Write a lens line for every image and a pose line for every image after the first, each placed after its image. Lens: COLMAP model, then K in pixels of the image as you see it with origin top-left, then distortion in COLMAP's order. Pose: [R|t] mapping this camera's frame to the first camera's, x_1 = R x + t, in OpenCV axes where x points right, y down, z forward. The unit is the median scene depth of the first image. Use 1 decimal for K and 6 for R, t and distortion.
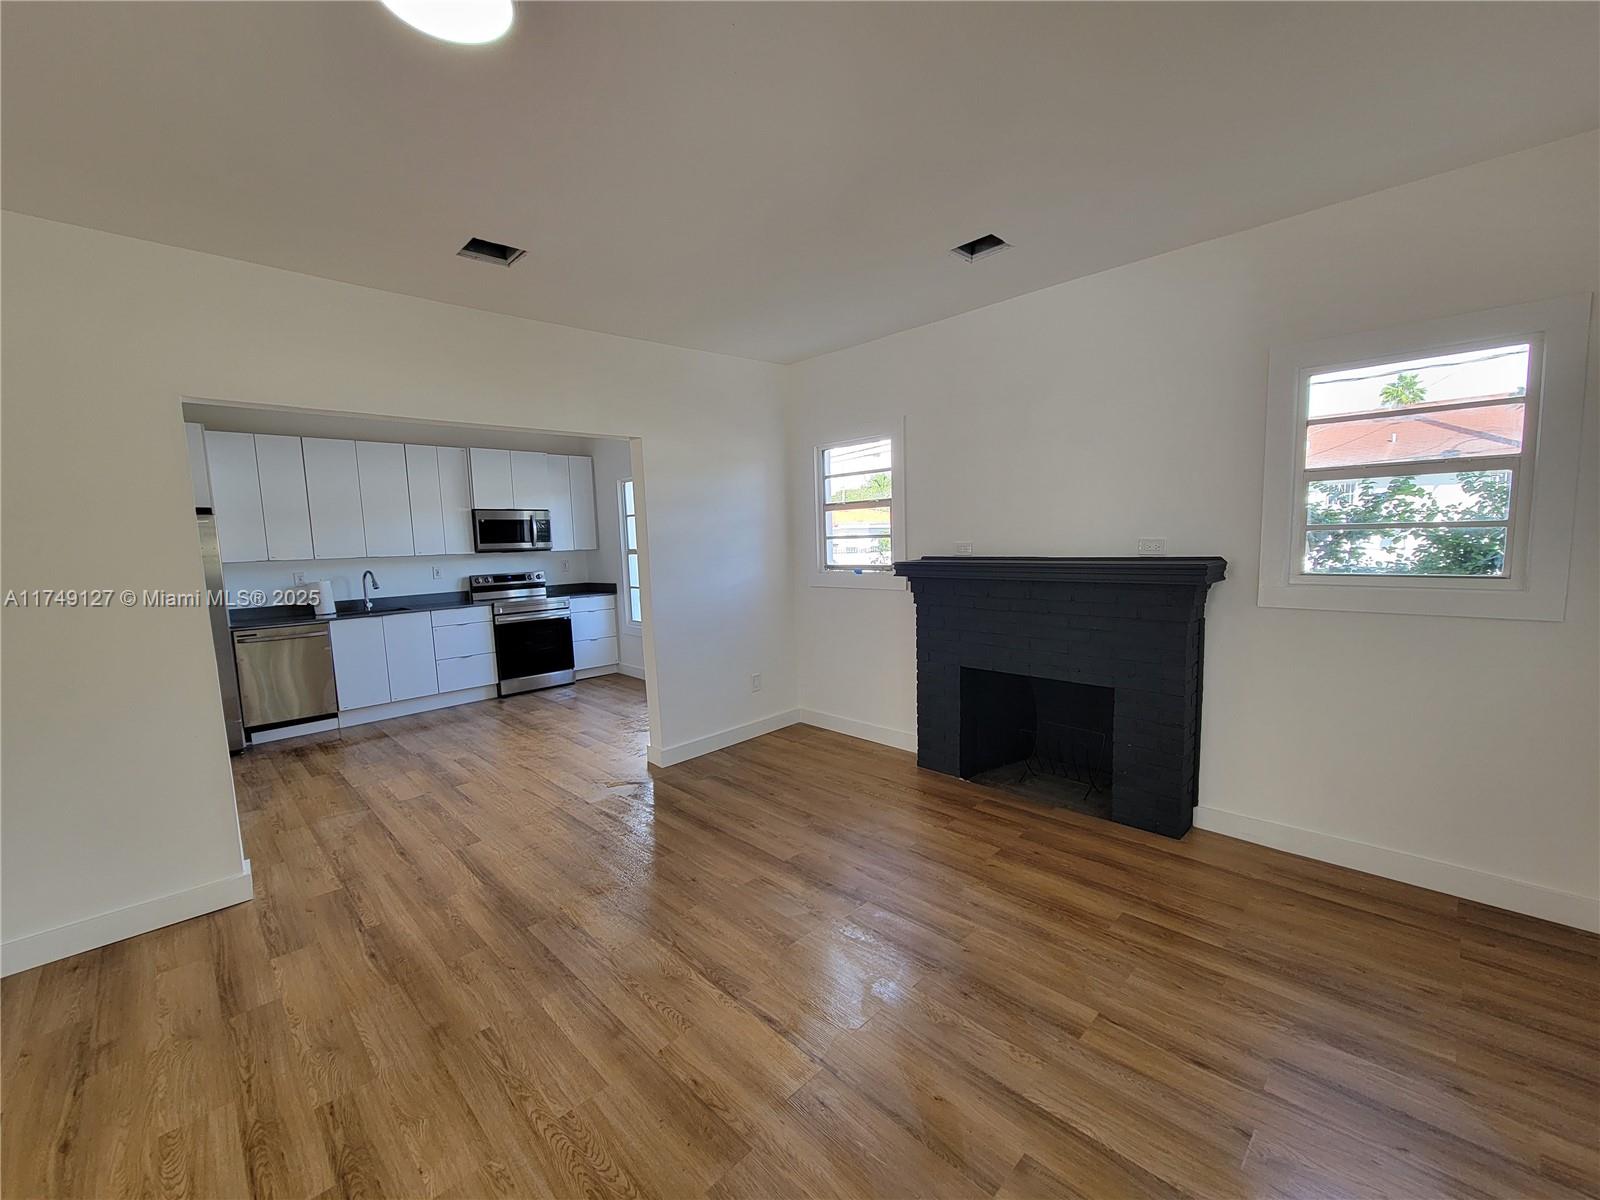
lens RADIAL K [[655.9, 0, 786.0], [0, 655.9, 602.7], [0, 0, 1]] dist [0.002326, -0.002860]
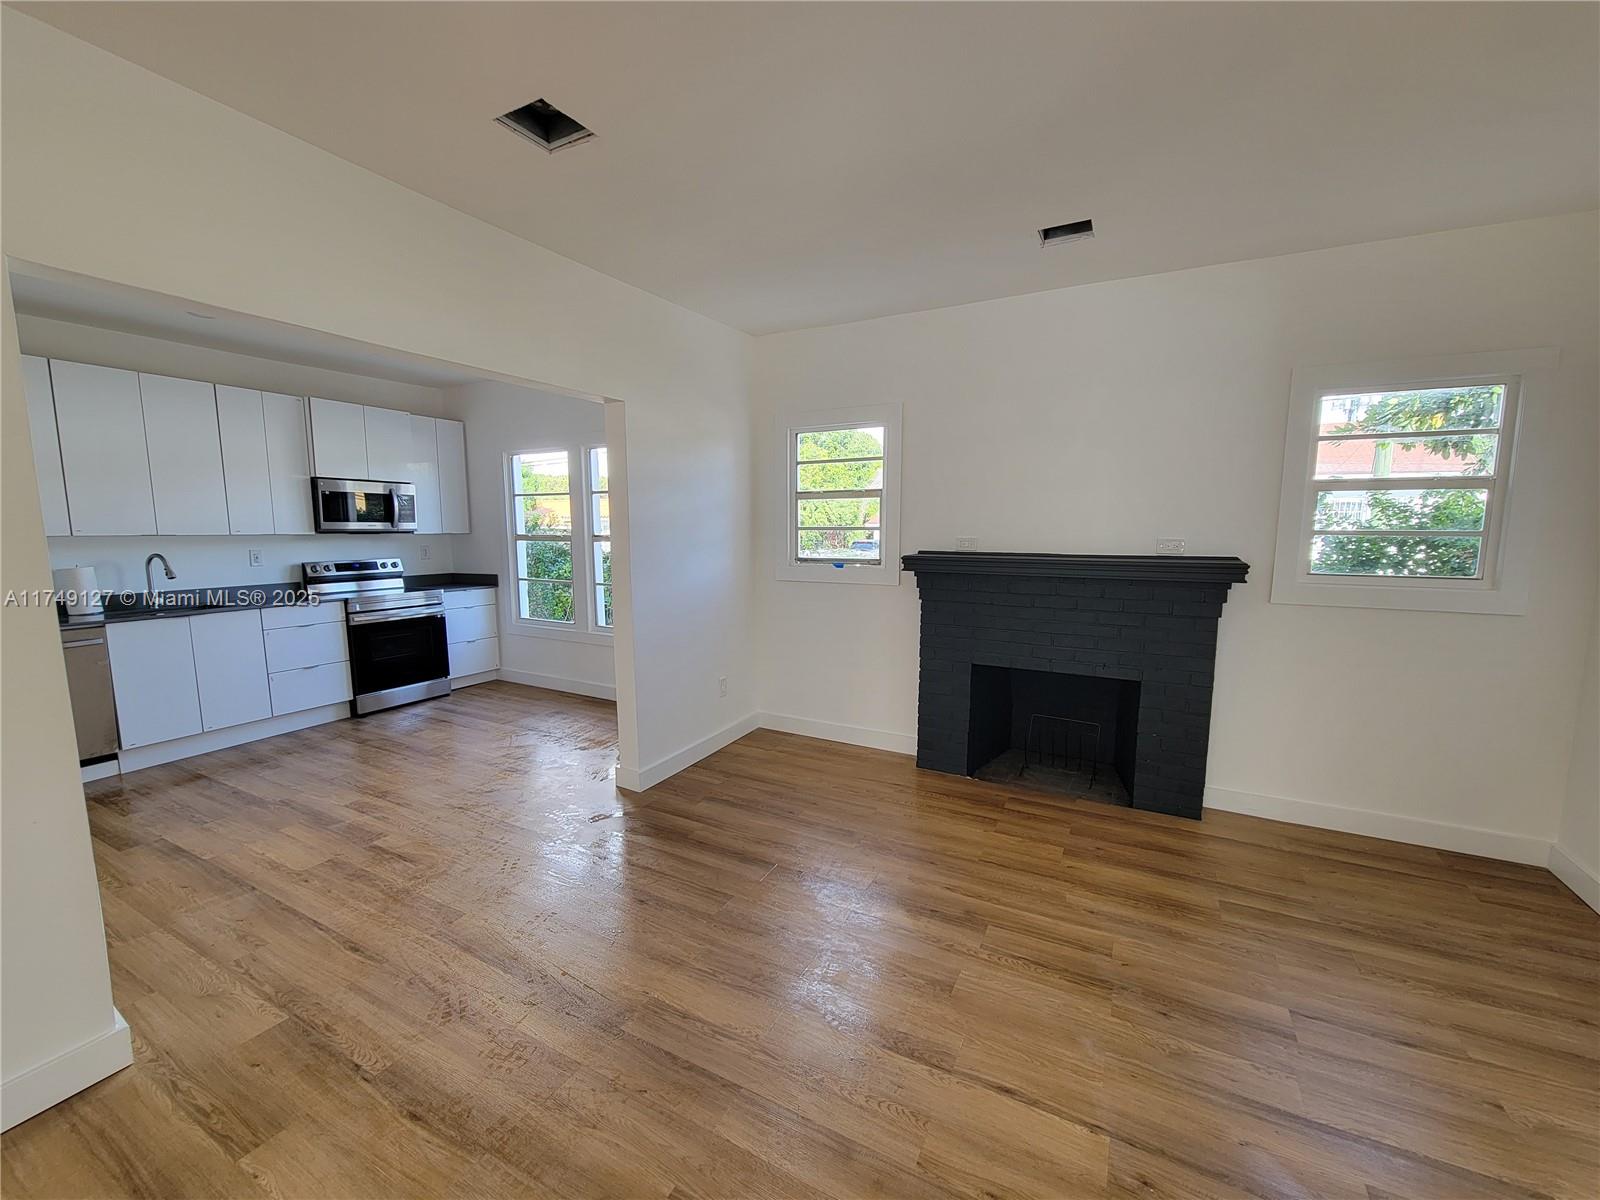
lens RADIAL K [[655.9, 0, 787.9], [0, 655.9, 603.5], [0, 0, 1]] dist [0.002326, -0.002860]
pose [[0.953015, -0.002892, 0.302908, -0.291510], [-0.000800, 0.999927, 0.012065, -0.004578], [-0.302921, -0.011741, 0.952943, 0.147228]]
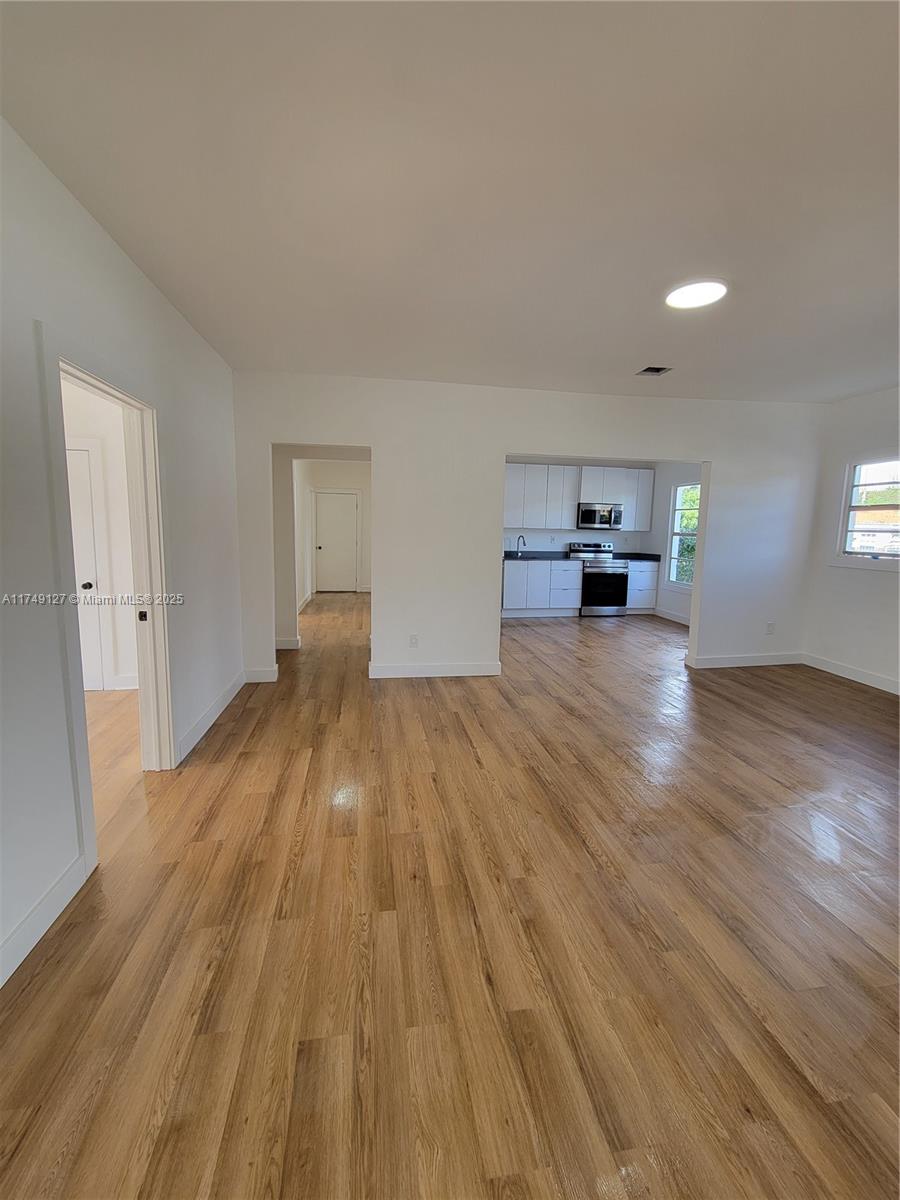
lens RADIAL K [[492.0, 0, 443.7], [0, 492.0, 589.1], [0, 0, 1]] dist [0.002326, -0.002860]
pose [[0.817922, 0.123067, -0.562012, -0.043386], [-0.104727, 0.992382, 0.064893, 0.050588], [0.565717, 0.005781, 0.824579, -0.375221]]
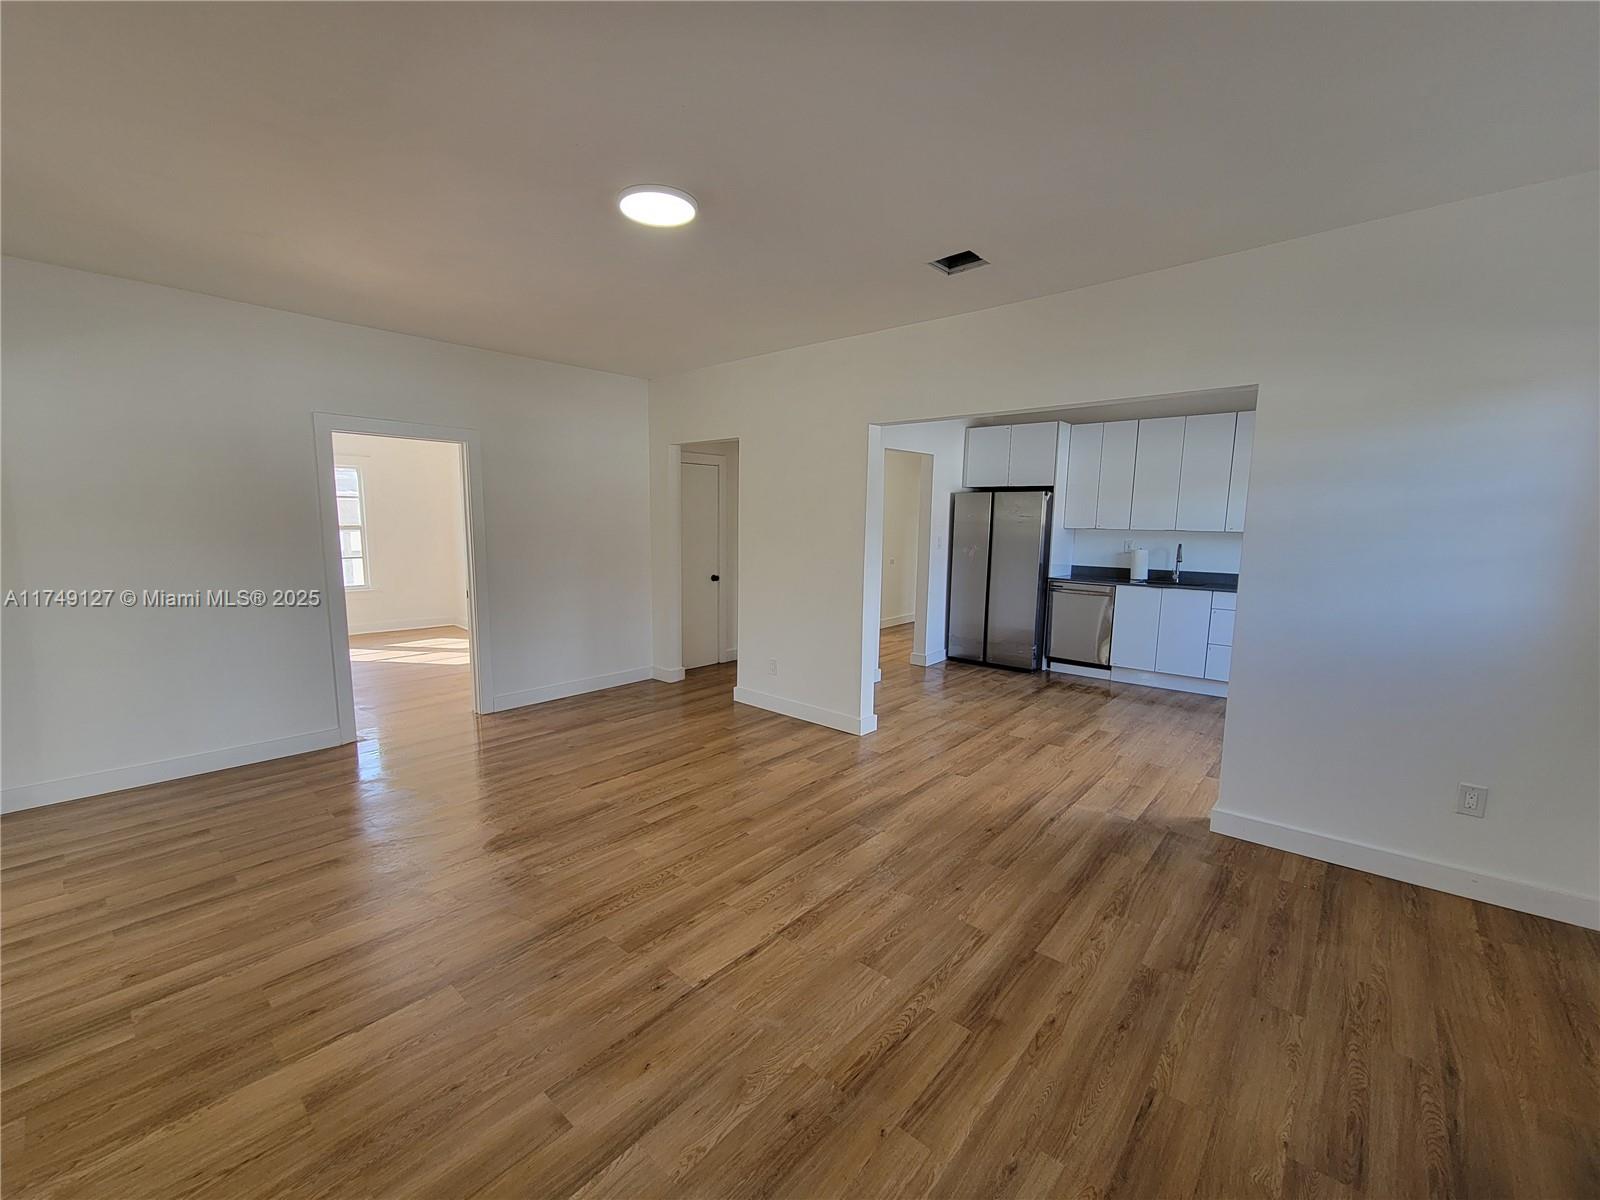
lens RADIAL K [[655.9, 0, 789.1], [0, 655.9, 610.2], [0, 0, 1]] dist [0.002326, -0.002860]
pose [[0.078234, 0.174344, -0.981572, 0.516990], [-0.114577, 0.979638, 0.164869, -0.070921], [0.990329, 0.099567, 0.096617, 0.471301]]
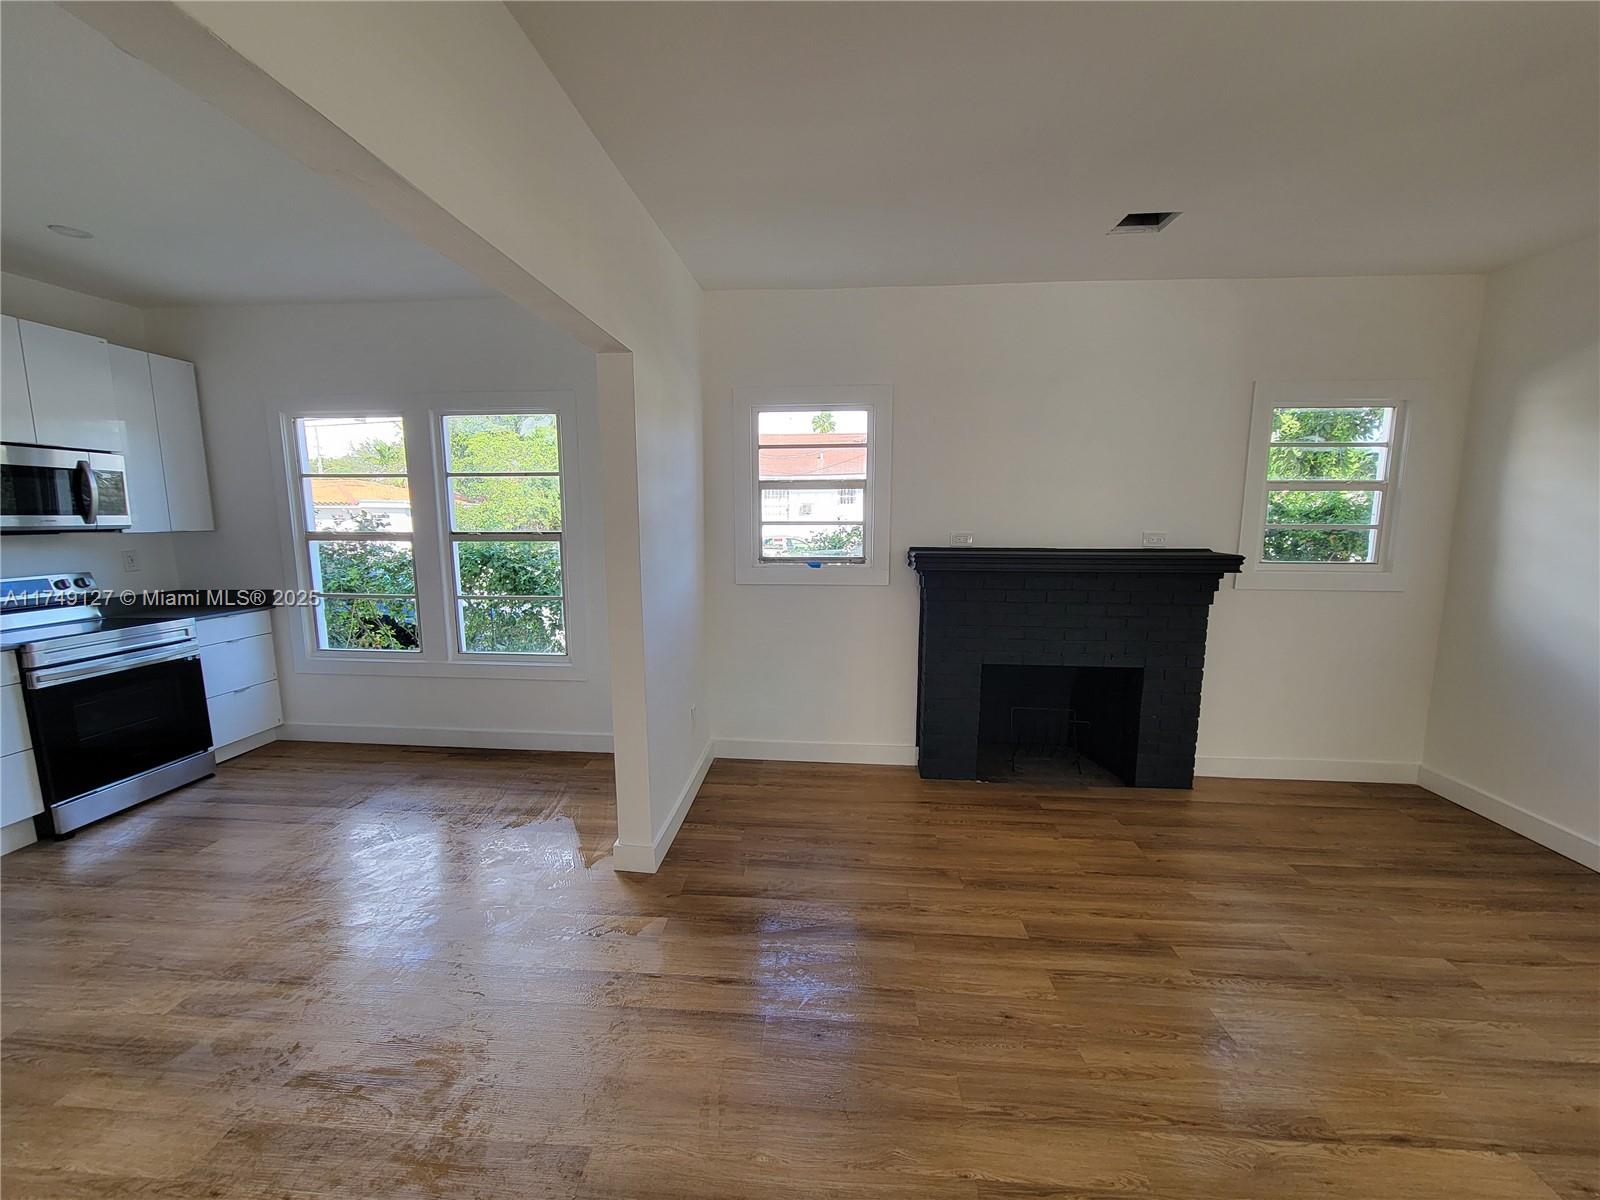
lens RADIAL K [[655.9, 0, 790.2], [0, 655.9, 603.7], [0, 0, 1]] dist [0.002326, -0.002860]
pose [[0.746543, -0.056456, 0.662937, -0.558056], [0.041819, 0.998405, 0.037932, -0.036864], [-0.664021, -0.000595, 0.747713, 0.473512]]
